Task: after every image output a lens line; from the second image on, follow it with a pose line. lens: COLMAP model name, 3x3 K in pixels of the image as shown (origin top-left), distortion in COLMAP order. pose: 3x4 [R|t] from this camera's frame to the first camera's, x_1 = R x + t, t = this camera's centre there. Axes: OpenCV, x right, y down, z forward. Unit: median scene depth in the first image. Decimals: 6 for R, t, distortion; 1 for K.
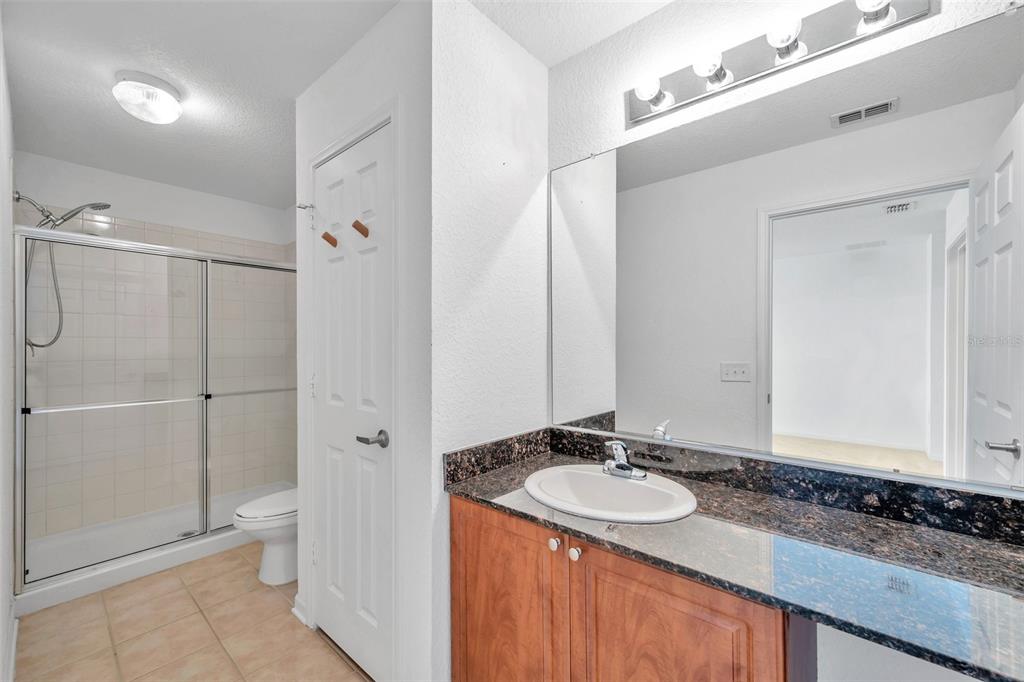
lens RADIAL K [[437.8, 0, 508.3], [0, 437.8, 348.2], [0, 0, 1]] dist [0.005480, 0.000010]
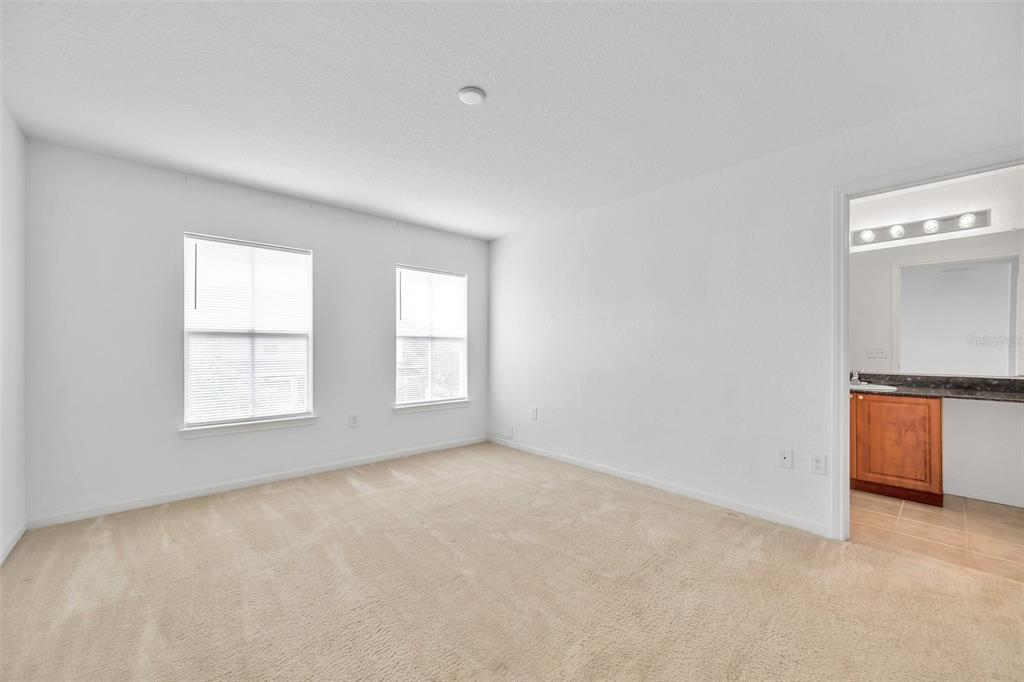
lens RADIAL K [[408.3, 0, 510.3], [0, 408.3, 342.9], [0, 0, 1]] dist [0.001867, -0.000435]
pose [[0.990367, 0.001270, -0.138461, -2.027213], [-0.001427, 0.999998, -0.001037, 0.074569], [0.138459, 0.001224, 0.990367, -2.389465]]
